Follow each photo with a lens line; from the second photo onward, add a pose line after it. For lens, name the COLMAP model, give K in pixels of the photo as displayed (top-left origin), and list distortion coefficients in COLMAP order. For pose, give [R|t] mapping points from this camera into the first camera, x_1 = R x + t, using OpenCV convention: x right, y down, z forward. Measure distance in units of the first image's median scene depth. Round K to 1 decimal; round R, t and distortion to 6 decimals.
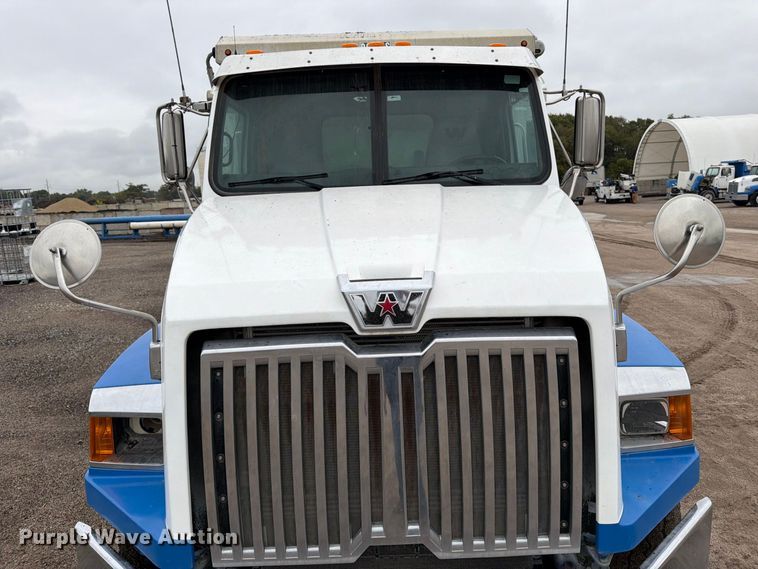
lens RADIAL K [[541.8, 0, 381.7], [0, 541.8, 287.5], [0, 0, 1]] dist [-0.000673, -0.001679]
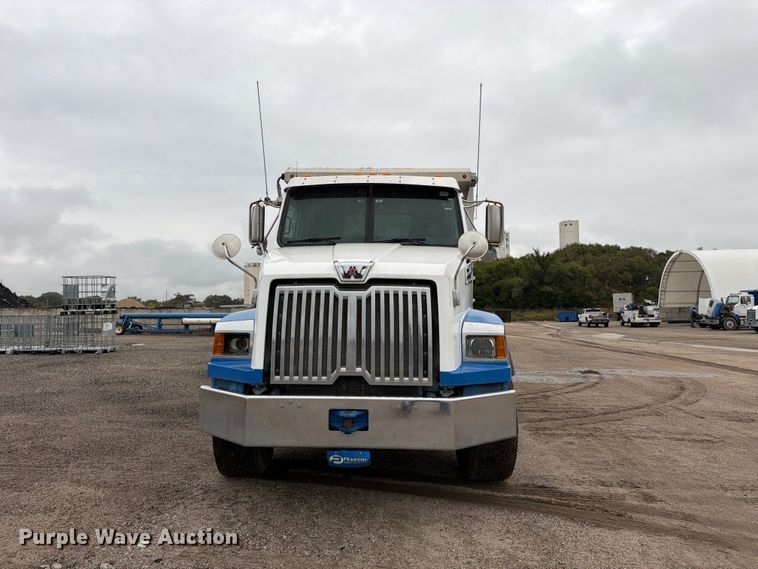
lens RADIAL K [[530.8, 0, 379.0], [0, 530.8, 284.5], [0, 0, 1]] dist [0.065646, -0.089903]
pose [[0.996637, 0.041627, -0.070583, 0.148171], [-0.056198, 0.974099, -0.219027, 0.300306], [0.059637, 0.222257, 0.973162, -0.650520]]
